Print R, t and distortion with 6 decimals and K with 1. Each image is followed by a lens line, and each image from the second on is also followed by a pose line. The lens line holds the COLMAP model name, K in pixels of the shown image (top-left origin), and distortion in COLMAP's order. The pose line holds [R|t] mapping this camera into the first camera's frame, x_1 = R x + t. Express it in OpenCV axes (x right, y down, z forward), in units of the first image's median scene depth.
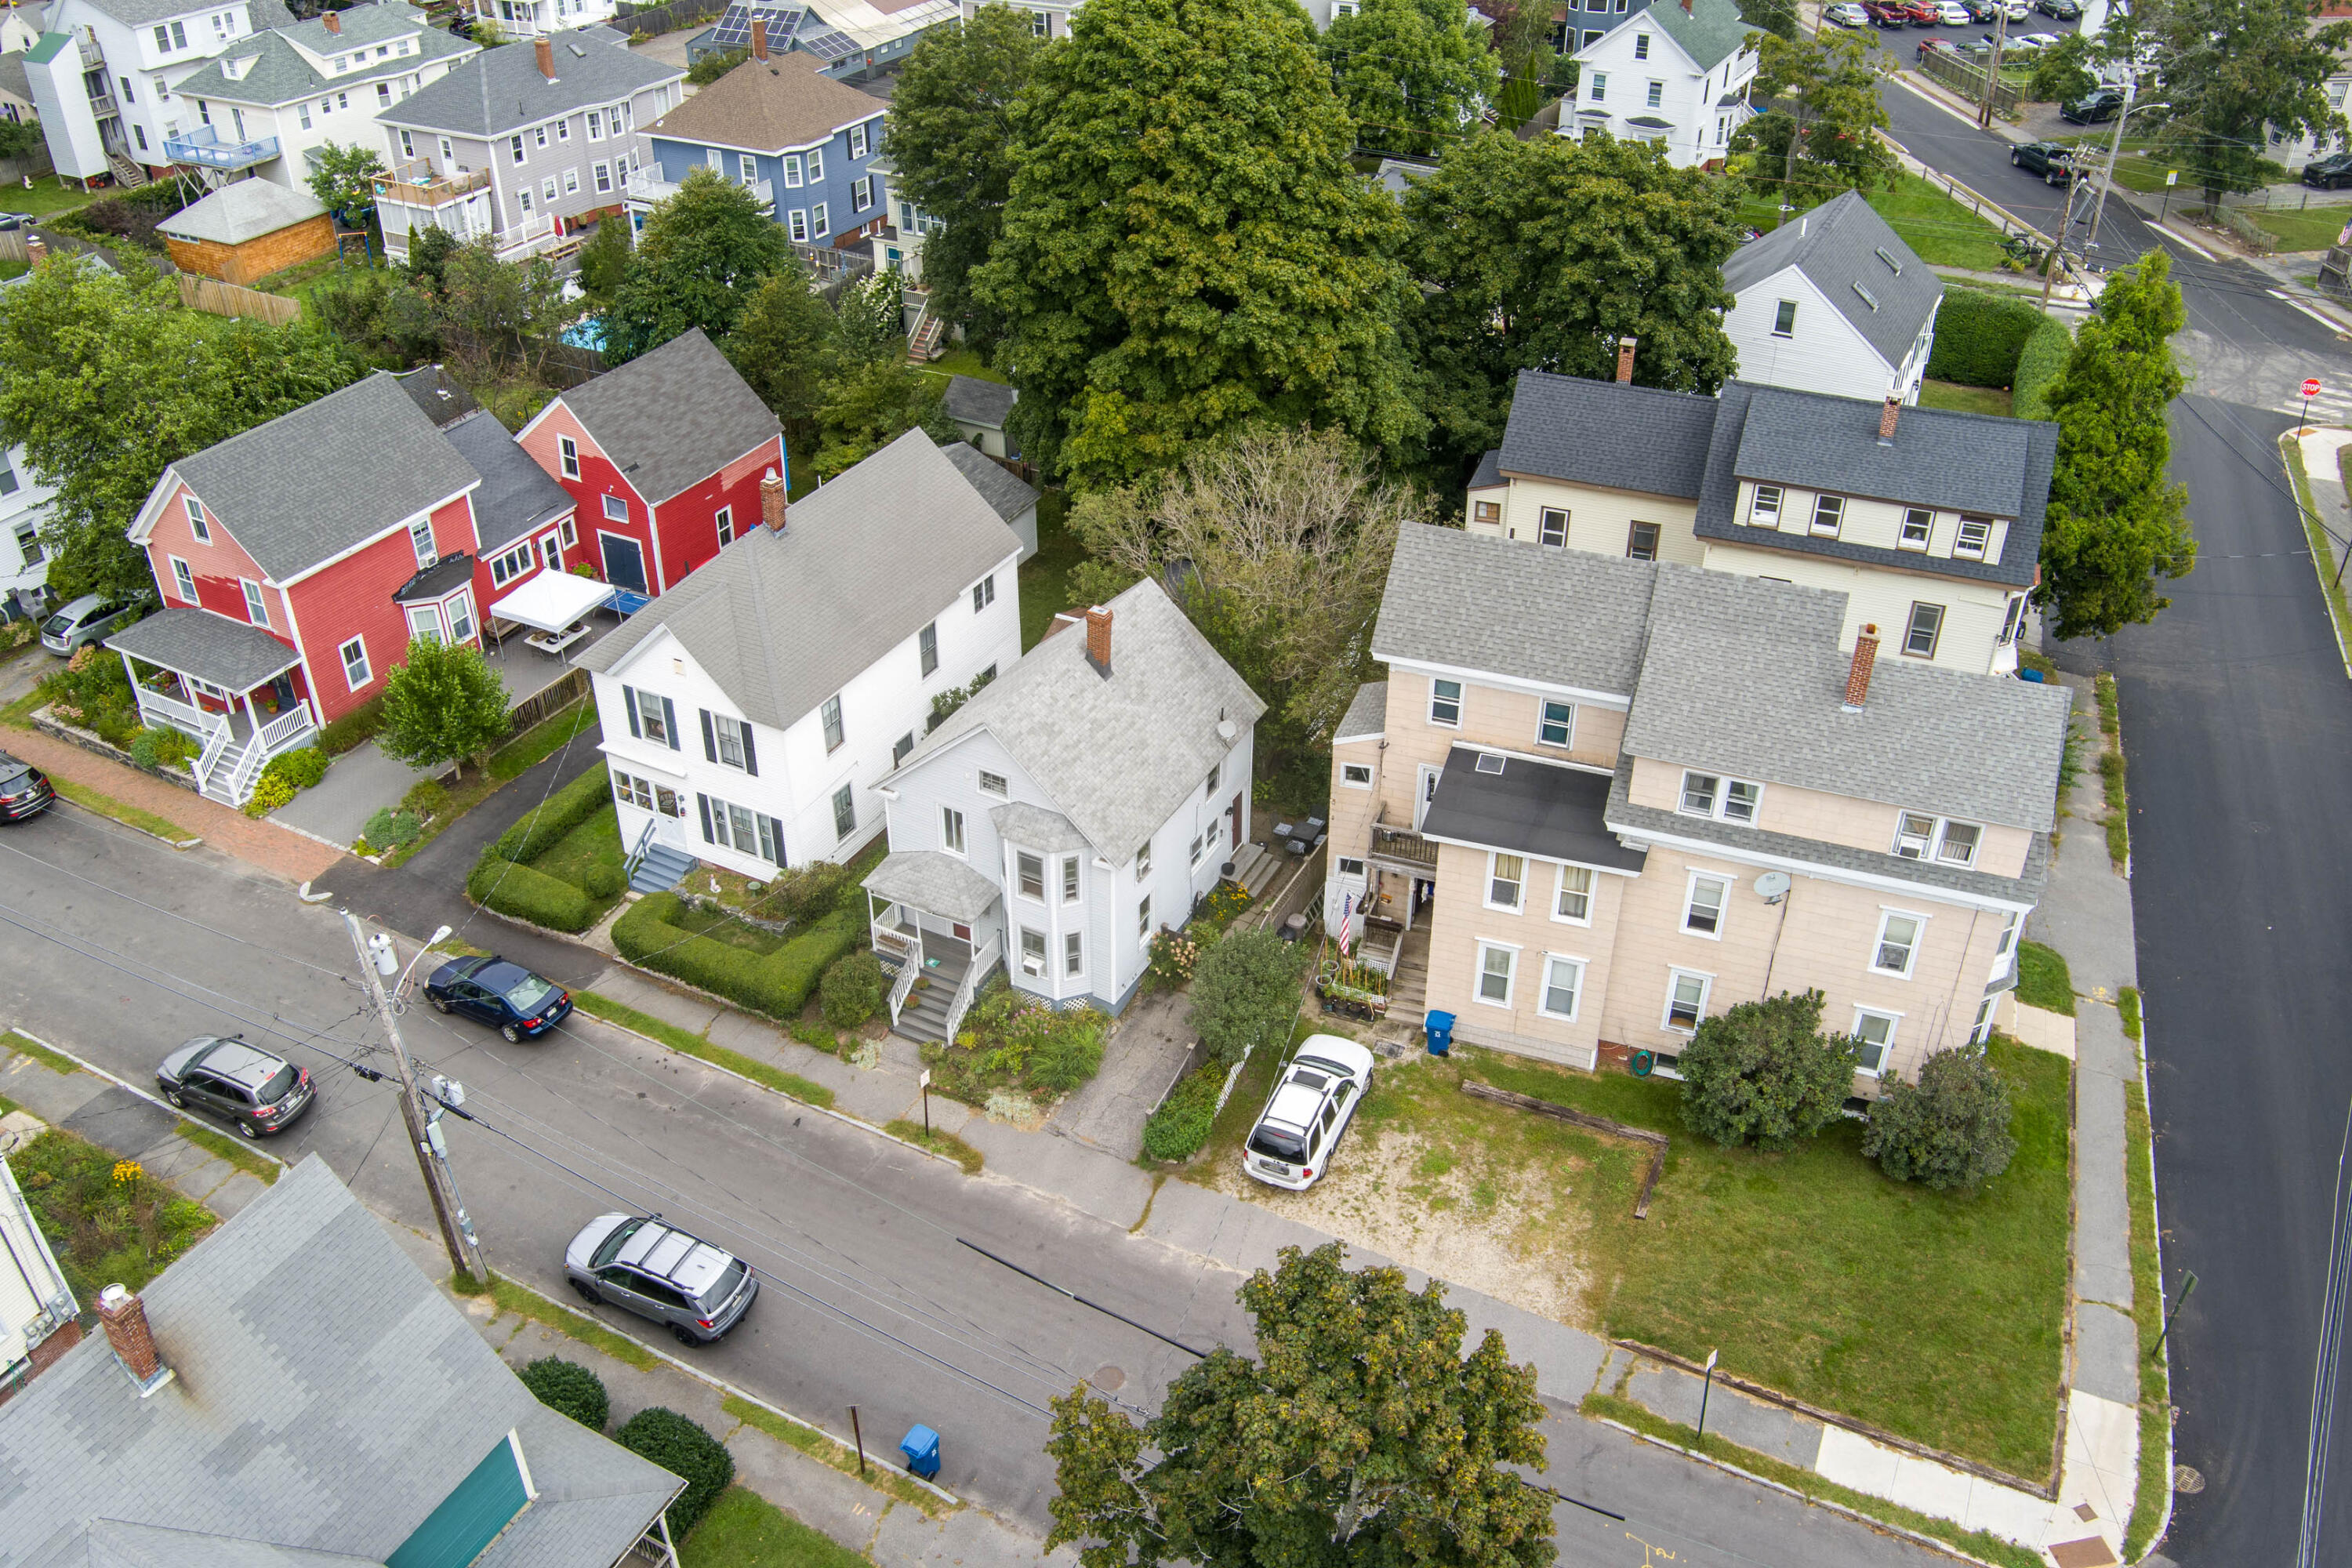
lens RADIAL K [[1904.2, 0, 1168.8], [0, 1904.2, 786.9], [0, 0, 1]] dist [-0.075542, 0.018259]
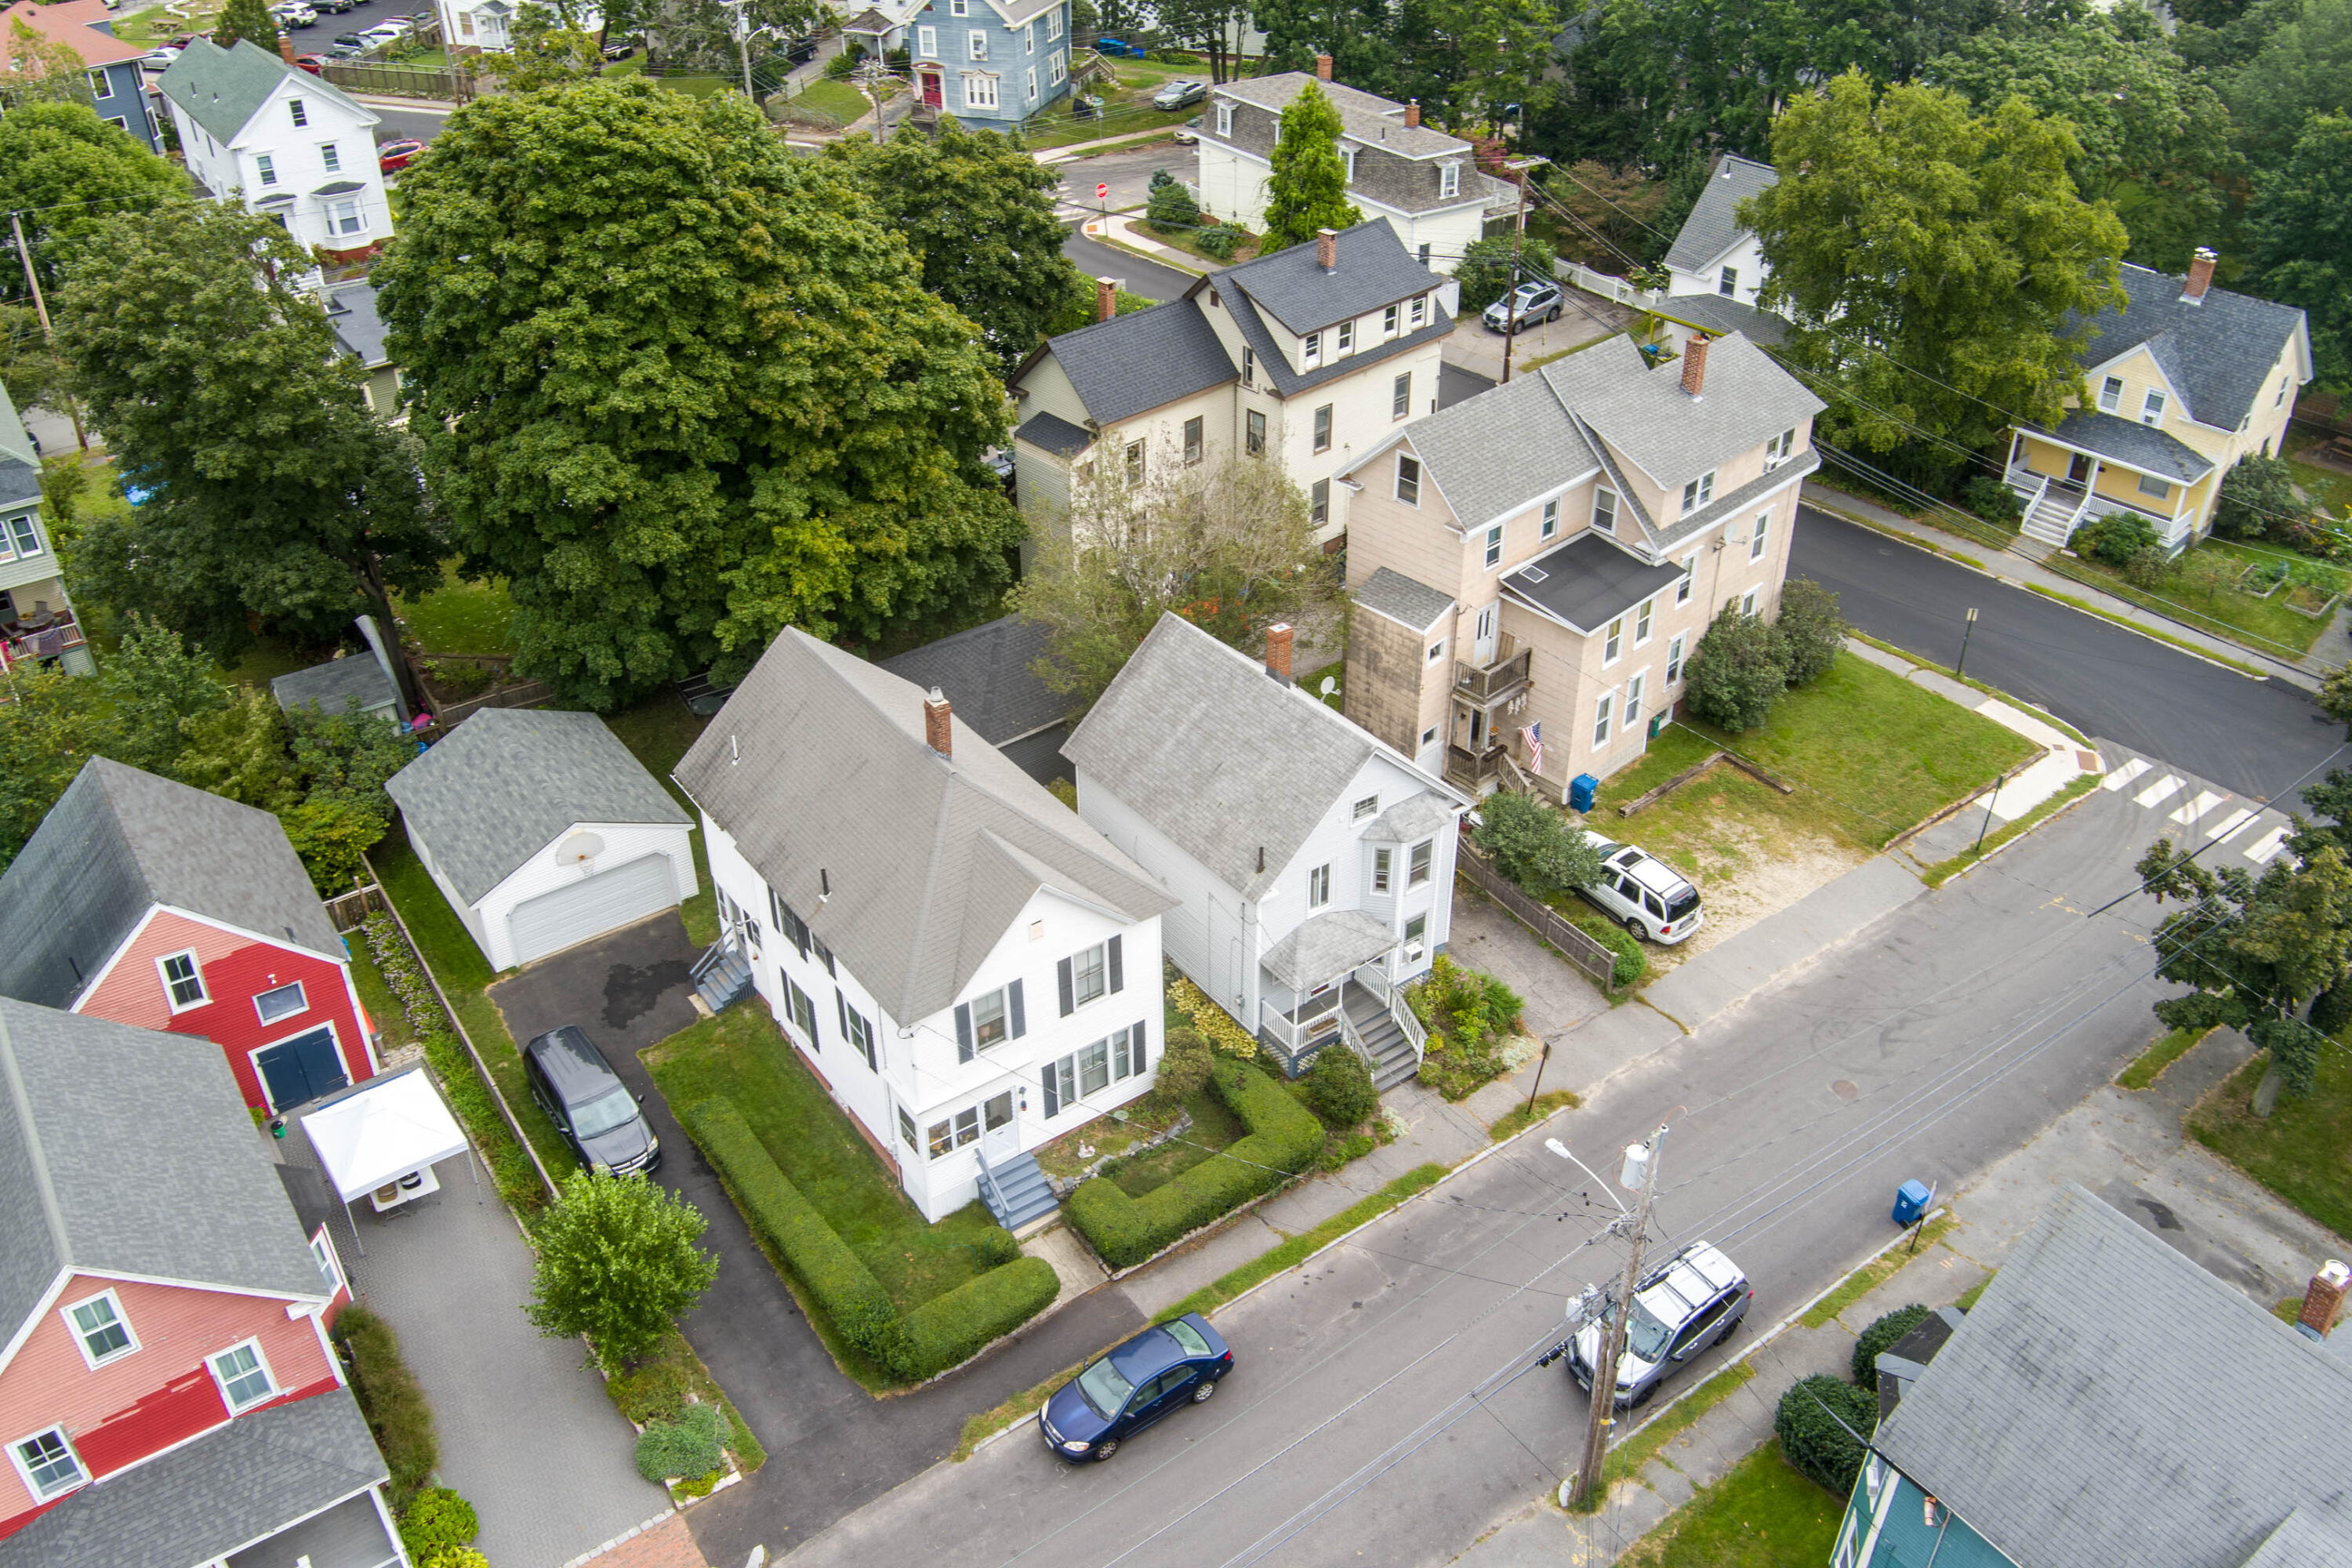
lens RADIAL K [[1904.2, 0, 1144.9], [0, 1904.2, 801.2], [0, 0, 1]] dist [-0.075542, 0.018259]
pose [[0.442618, -0.507756, 0.739103, -0.792140], [0.500866, 0.823668, 0.265903, -0.295951], [-0.743789, 0.252498, 0.618888, 0.416496]]
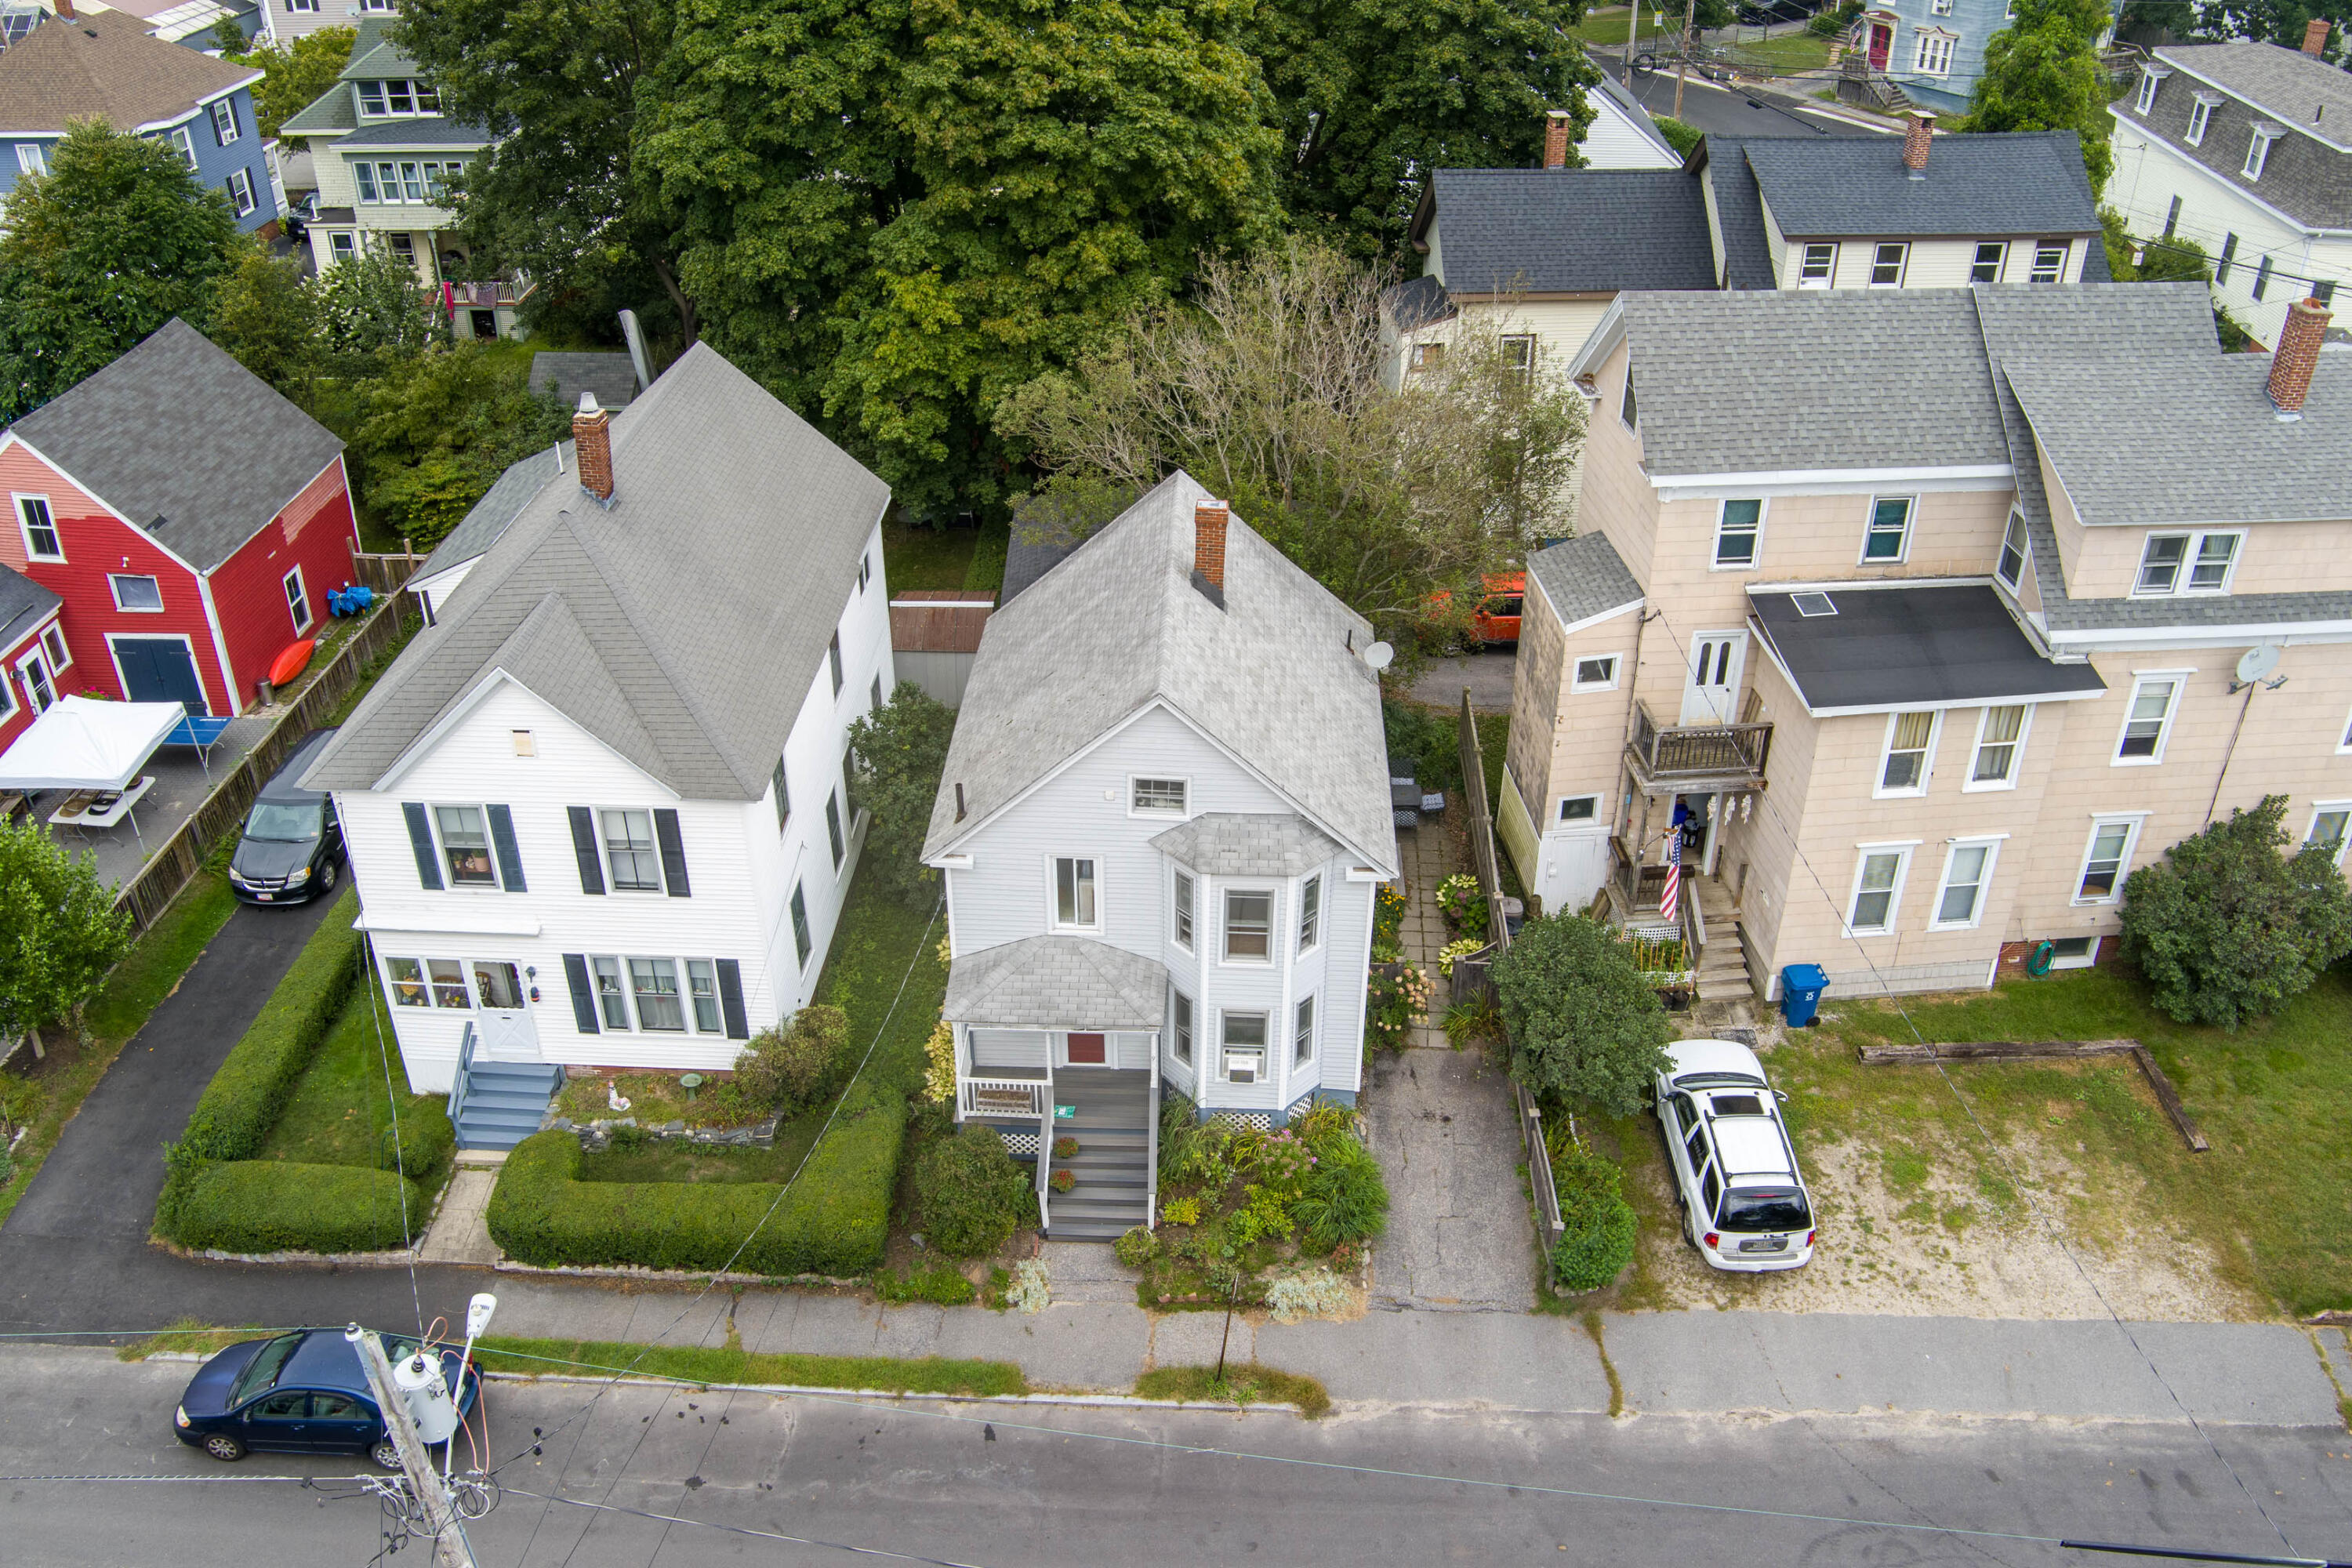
lens RADIAL K [[1904.2, 0, 1172.3], [0, 1904.2, 788.8], [0, 0, 1]] dist [-0.075542, 0.018259]
pose [[0.904798, -0.225768, 0.361067, -0.278710], [0.238175, 0.971167, 0.010410, -0.008204], [-0.353006, 0.076578, 0.932482, 0.378011]]
